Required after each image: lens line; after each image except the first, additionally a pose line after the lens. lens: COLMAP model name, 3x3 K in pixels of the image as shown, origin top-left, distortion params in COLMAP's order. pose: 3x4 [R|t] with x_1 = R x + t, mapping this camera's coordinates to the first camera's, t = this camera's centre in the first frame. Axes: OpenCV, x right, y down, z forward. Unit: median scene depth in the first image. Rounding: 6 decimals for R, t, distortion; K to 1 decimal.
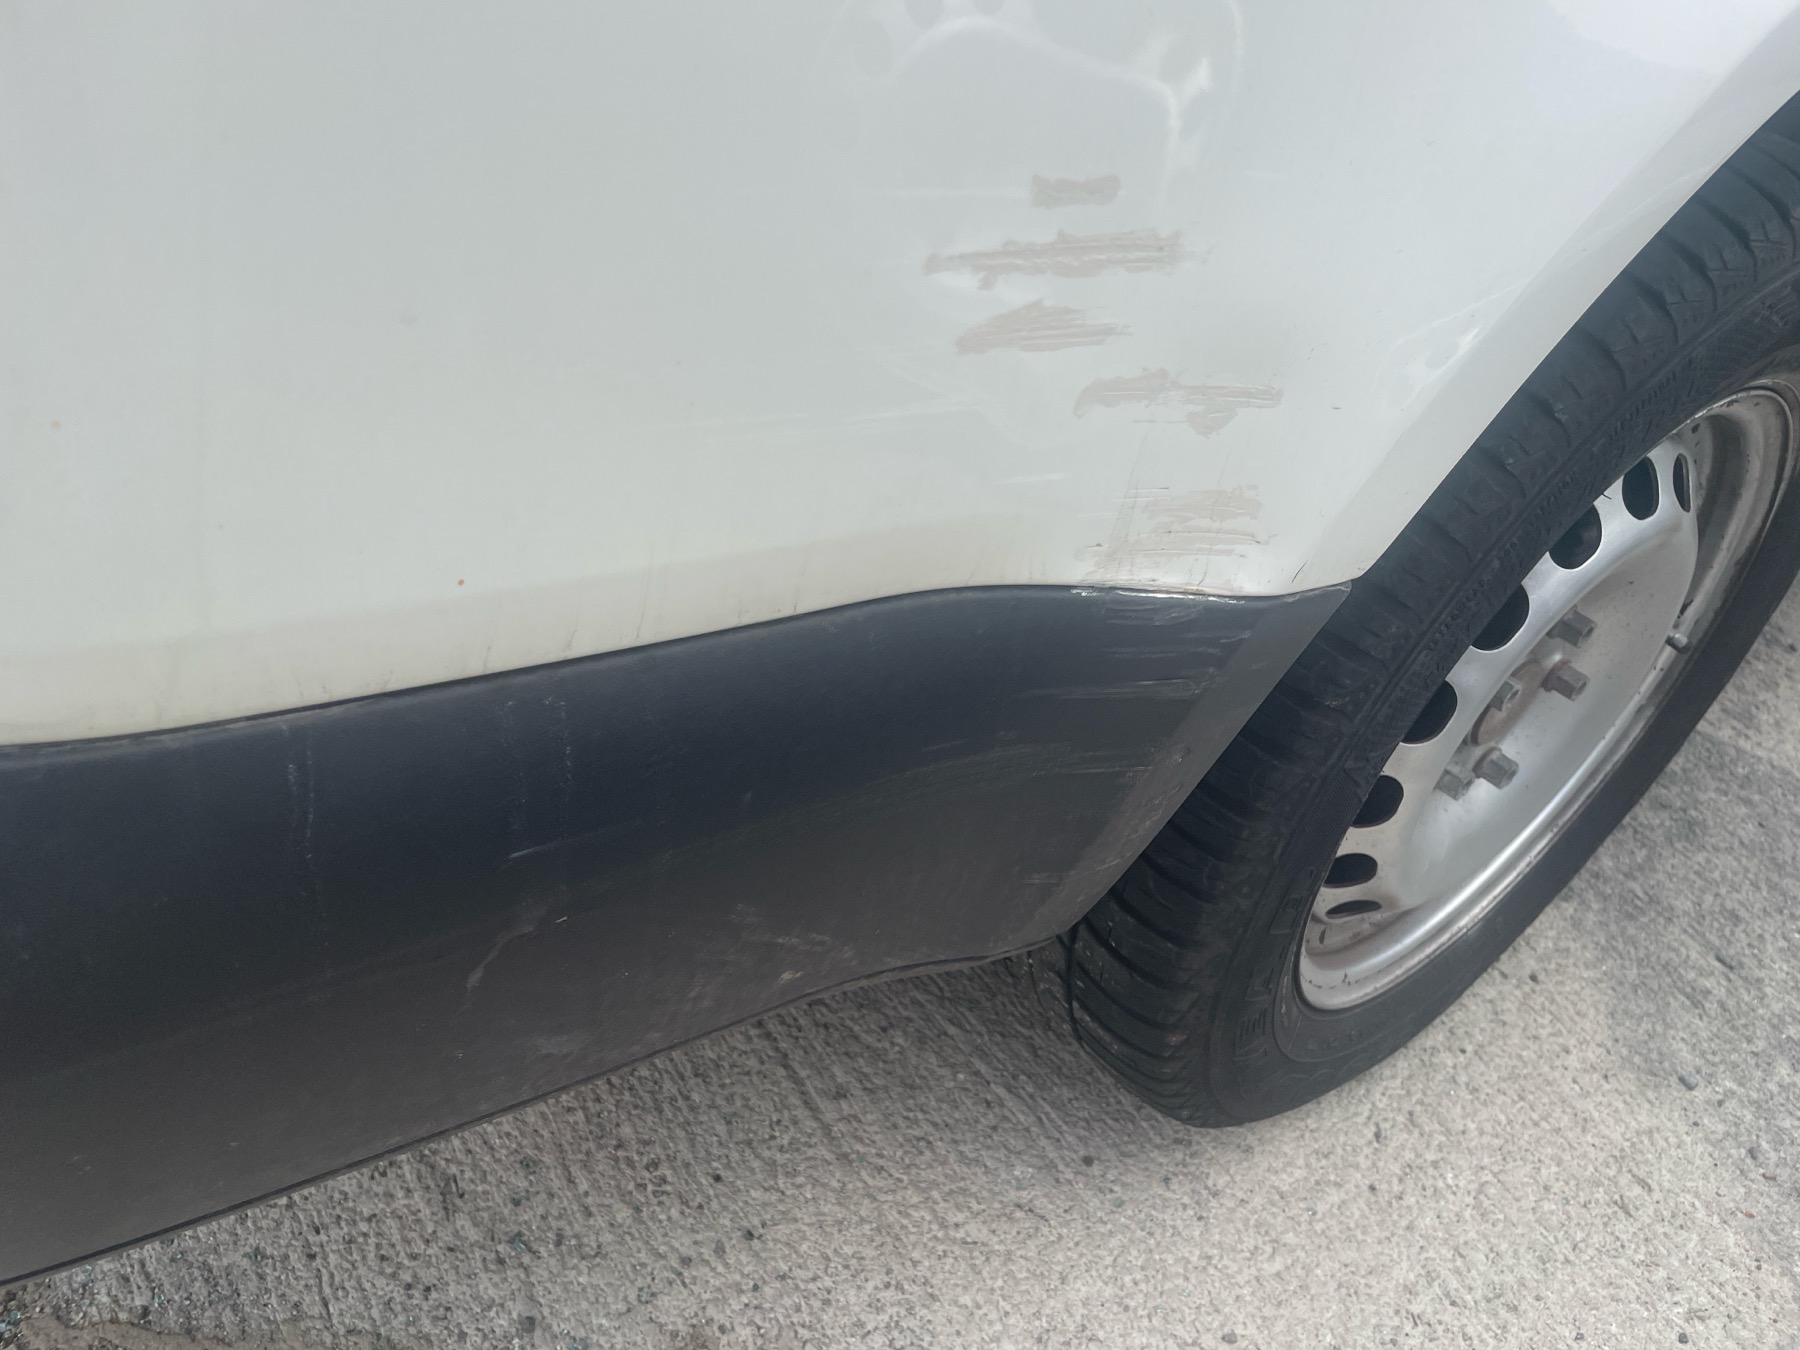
lens RADIAL K [[1347.9, 0, 898.4], [0, 1347.9, 681.4], [0, 0, 1]] dist [0.070870, -0.100947]
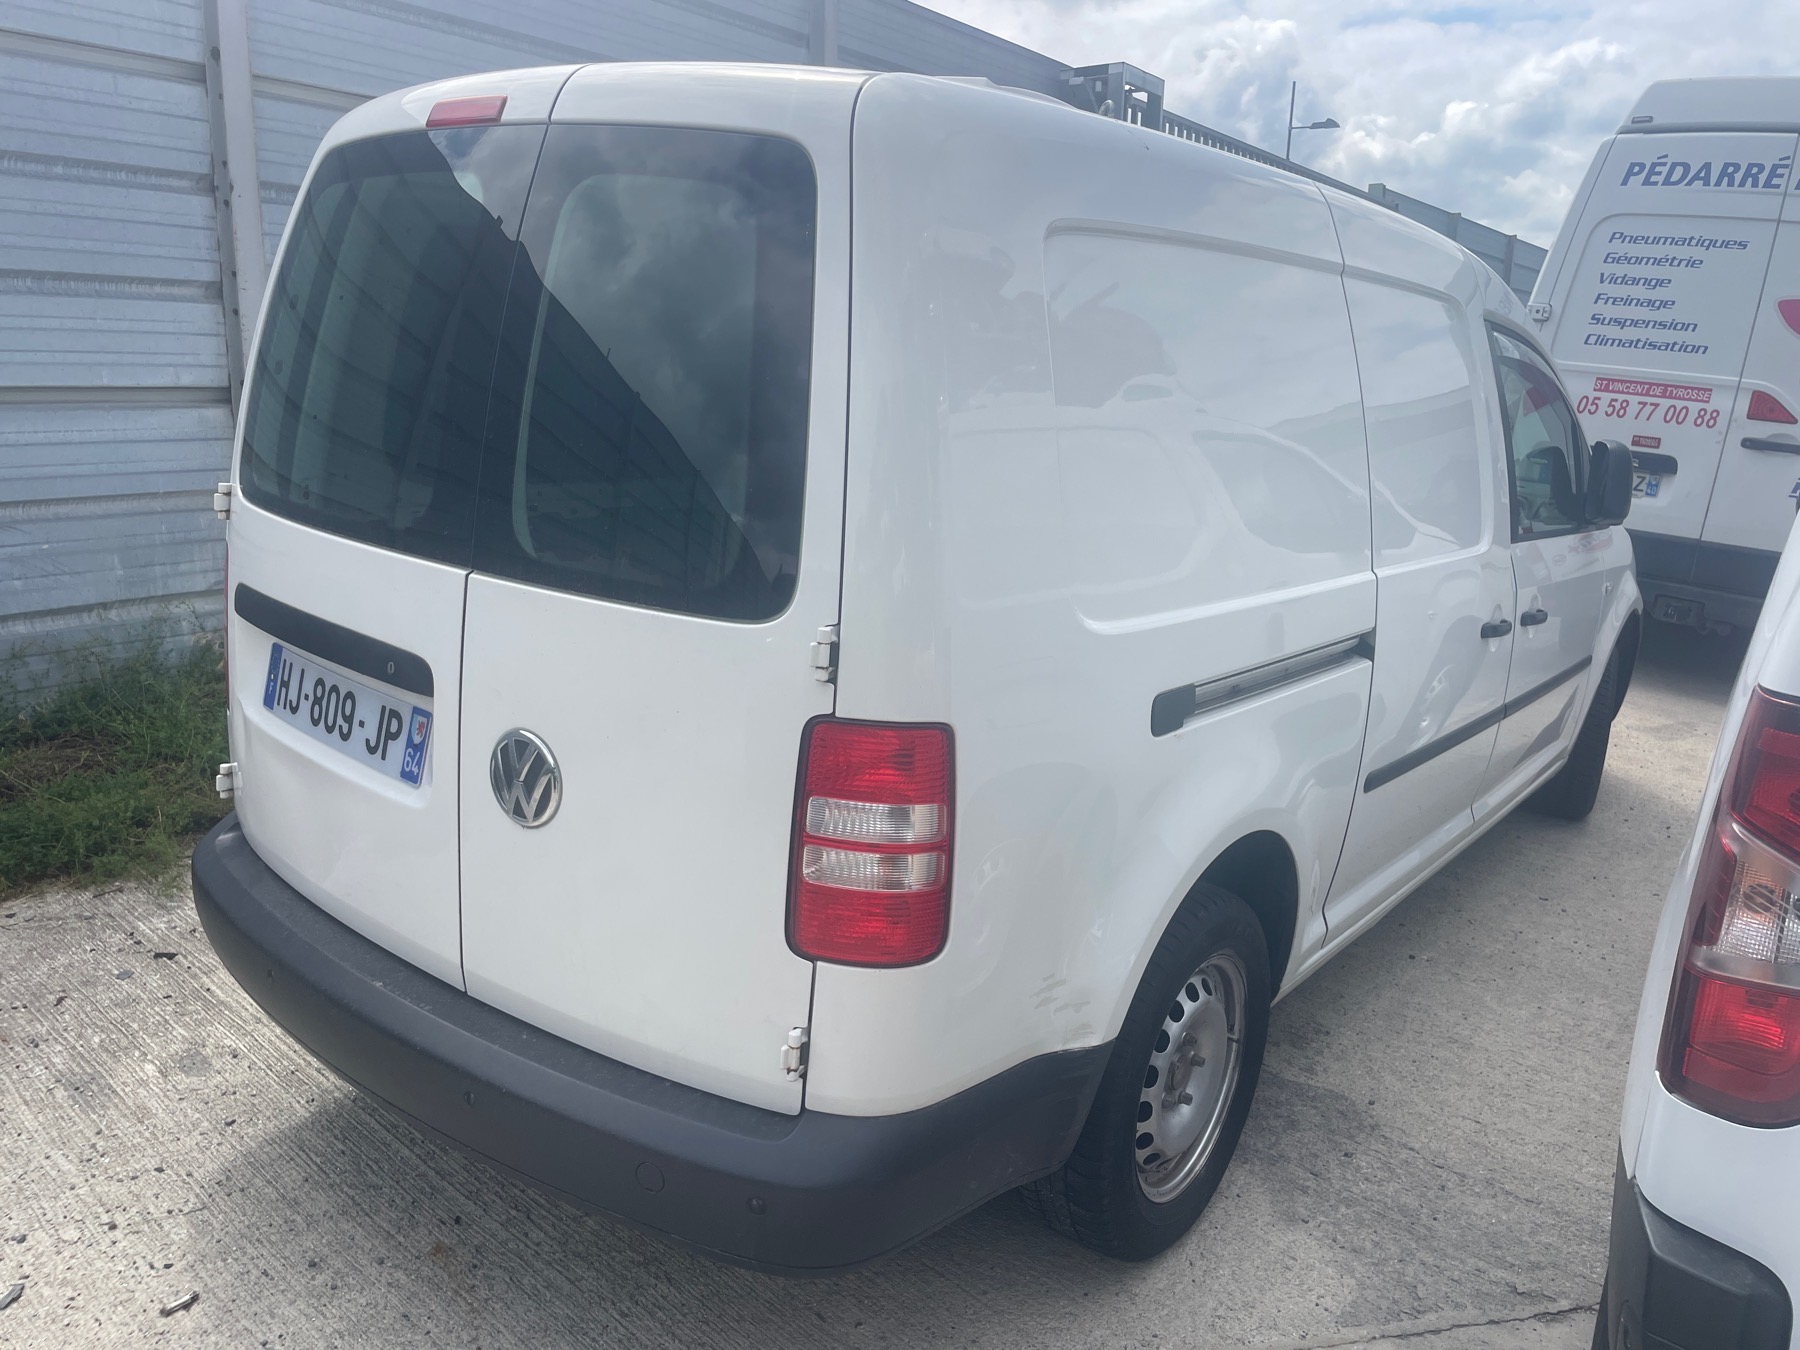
lens RADIAL K [[1347.9, 0, 898.4], [0, 1347.9, 681.4], [0, 0, 1]] dist [0.070870, -0.100947]
pose [[0.966049, -0.153690, 0.207674, -0.559923], [0.221544, 0.906331, -0.359836, 0.157177], [-0.132918, 0.393628, 0.909610, -1.741888]]
